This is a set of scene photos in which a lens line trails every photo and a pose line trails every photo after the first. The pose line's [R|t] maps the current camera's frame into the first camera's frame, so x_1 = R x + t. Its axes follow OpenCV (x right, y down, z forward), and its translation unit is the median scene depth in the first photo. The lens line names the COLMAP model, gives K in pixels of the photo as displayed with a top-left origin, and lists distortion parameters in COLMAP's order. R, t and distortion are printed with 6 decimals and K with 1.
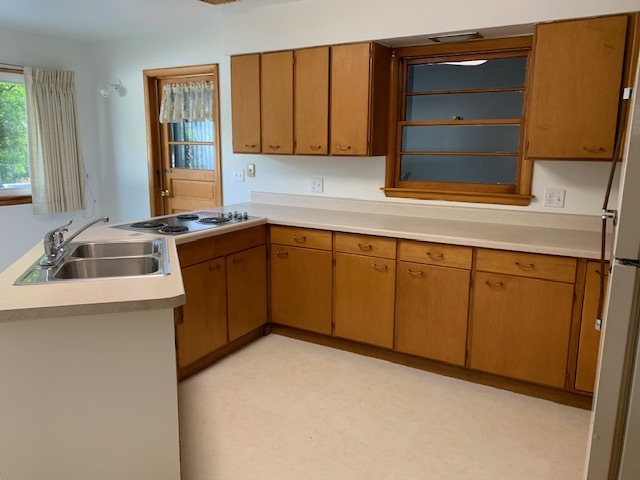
lens RADIAL K [[487.3, 0, 313.8], [0, 487.3, 238.3], [0, 0, 1]] dist [0.044889, -0.047441]
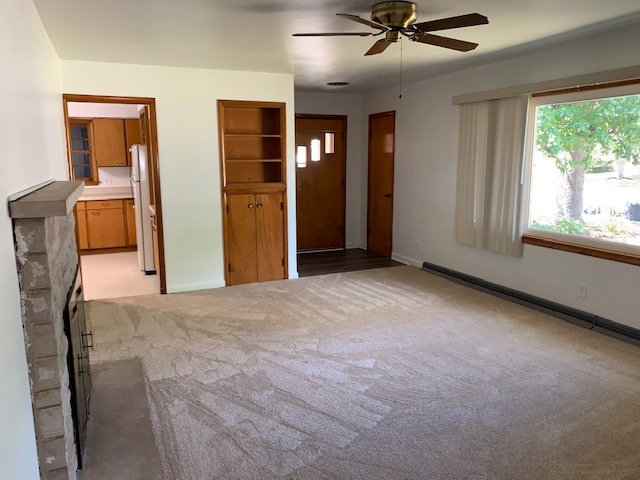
lens RADIAL K [[487.3, 0, 308.7], [0, 487.3, 238.5], [0, 0, 1]] dist [0.044889, -0.047441]
pose [[0.602499, -0.148744, 0.784136, -0.863136], [0.164300, 0.984552, 0.060520, 0.210649], [-0.781025, 0.092370, 0.617631, -1.275579]]
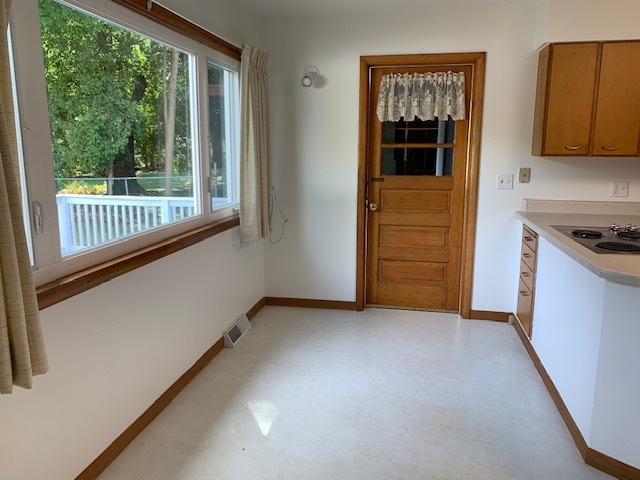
lens RADIAL K [[487.3, 0, 320.1], [0, 487.3, 236.7], [0, 0, 1]] dist [0.044889, -0.047441]
pose [[0.946602, -0.063799, 0.316028, -0.952883], [0.066961, 0.997755, 0.000854, -0.068298], [-0.315373, 0.020353, 0.948750, 0.354658]]
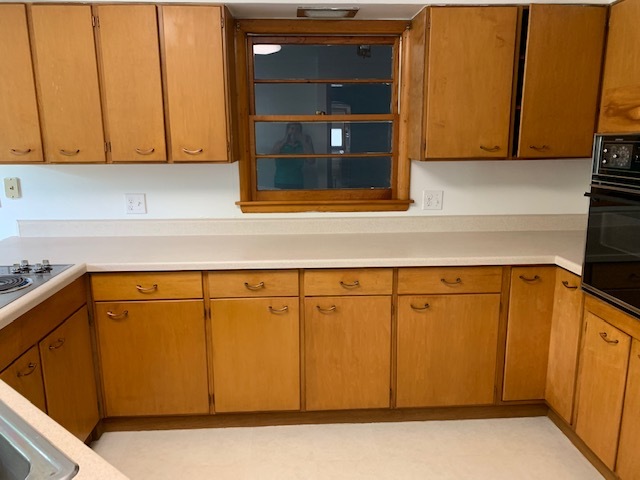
lens RADIAL K [[487.3, 0, 316.6], [0, 487.3, 240.3], [0, 0, 1]] dist [0.044889, -0.047441]
pose [[0.837288, -0.122584, 0.532843, -0.185460], [0.116936, 0.992142, 0.044500, -0.067013], [-0.534111, 0.025050, 0.845043, 0.301224]]
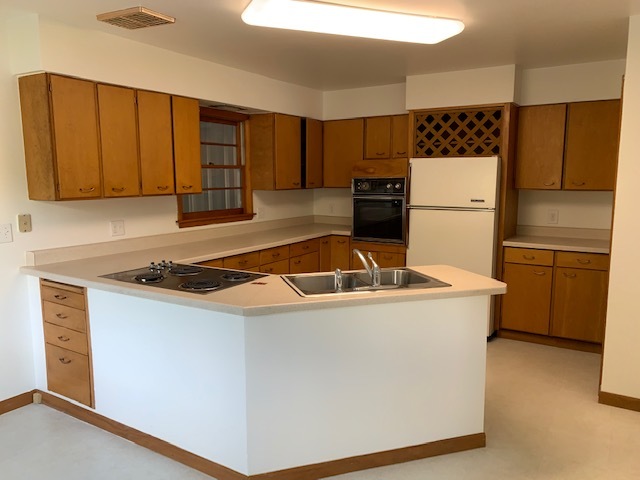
lens RADIAL K [[487.3, 0, 322.7], [0, 487.3, 239.2], [0, 0, 1]] dist [0.044889, -0.047441]
pose [[0.011771, -0.138703, 0.990264, -1.064993], [0.193165, 0.971994, 0.133848, -0.160725], [-0.981096, 0.189709, 0.038234, 0.679706]]
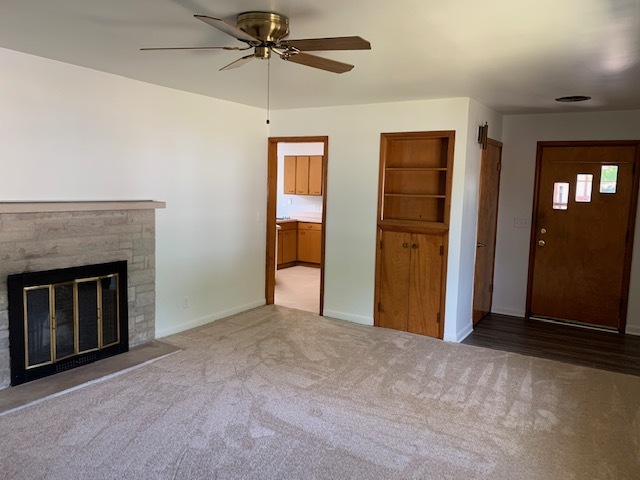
lens RADIAL K [[487.3, 0, 317.8], [0, 487.3, 230.8], [0, 0, 1]] dist [0.044889, -0.047441]
pose [[0.999120, 0.020881, -0.036376, 0.113055], [-0.024276, 0.995131, -0.095530, 0.274723], [0.034204, 0.096329, 0.994762, -1.618435]]
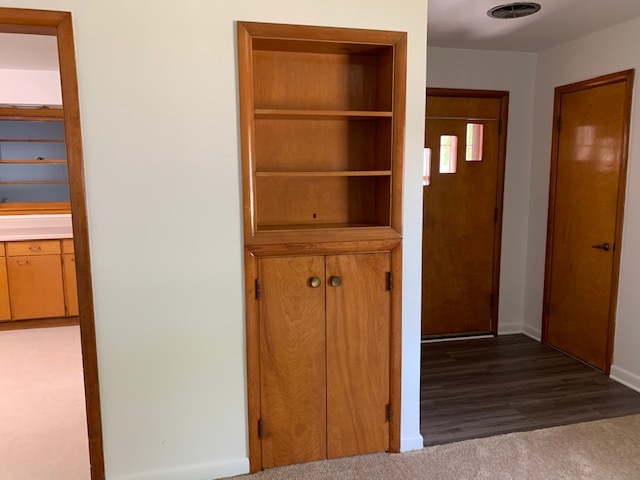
lens RADIAL K [[487.3, 0, 315.4], [0, 487.3, 235.2], [0, 0, 1]] dist [0.044889, -0.047441]
pose [[0.729668, -0.106584, 0.675444, -0.126142], [0.144410, 0.989518, 0.000142, 0.103859], [-0.668379, 0.097438, 0.737411, -0.627561]]
